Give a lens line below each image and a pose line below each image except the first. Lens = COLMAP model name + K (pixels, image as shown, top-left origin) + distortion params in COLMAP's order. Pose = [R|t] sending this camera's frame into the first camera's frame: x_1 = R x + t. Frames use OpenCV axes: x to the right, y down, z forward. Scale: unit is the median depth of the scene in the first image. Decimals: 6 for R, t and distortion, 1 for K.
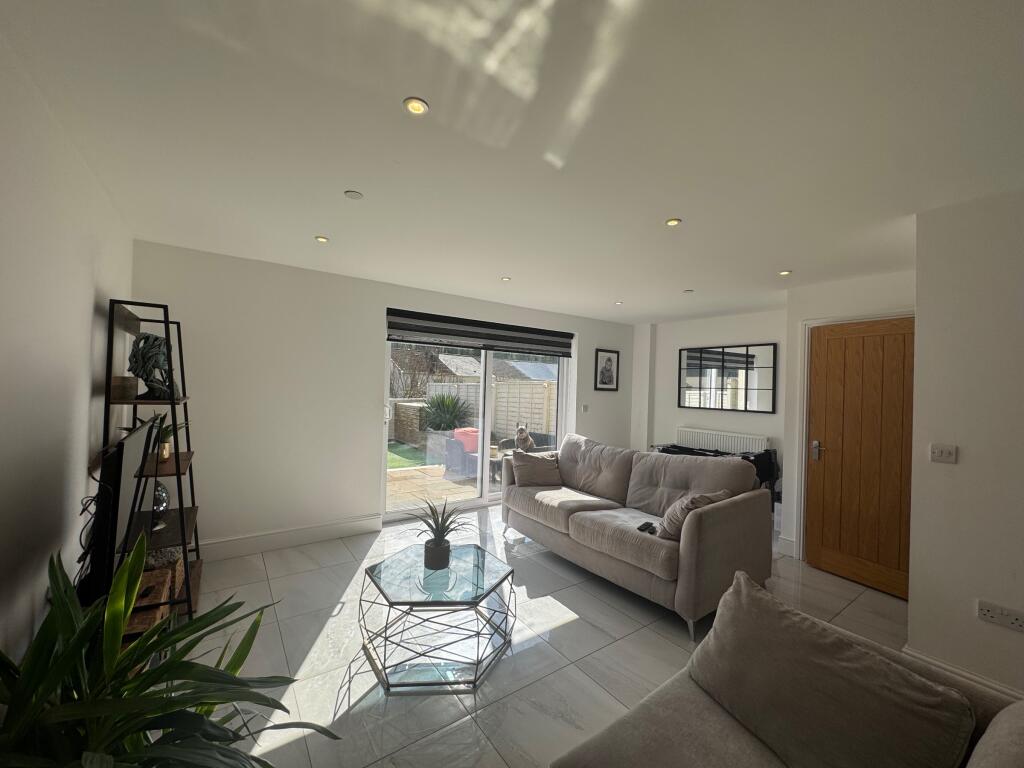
lens RADIAL K [[410.5, 0, 509.7], [0, 410.5, 382.0], [0, 0, 1]] dist [-0.002666, 0.000115]
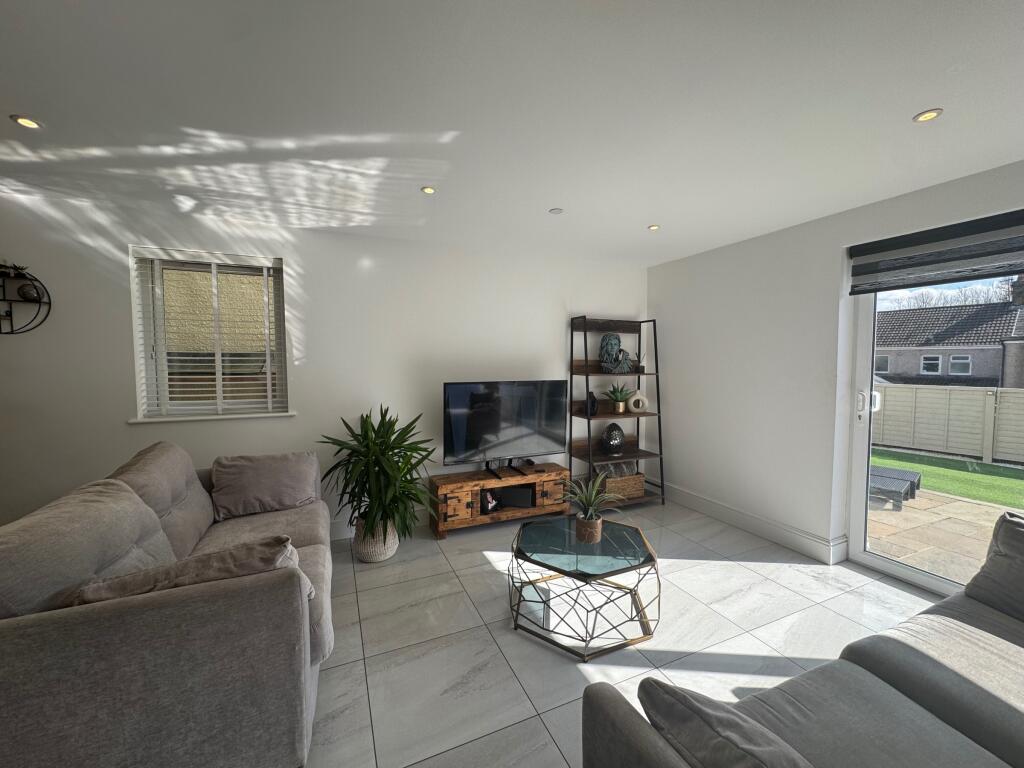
lens RADIAL K [[410.5, 0, 509.9], [0, 410.5, 383.1], [0, 0, 1]] dist [-0.002666, 0.000115]
pose [[-0.199244, 0.023628, -0.979665, 1.198923], [0.002404, 0.999718, 0.023622, 0.068156], [0.979947, 0.002352, -0.199245, 1.458959]]
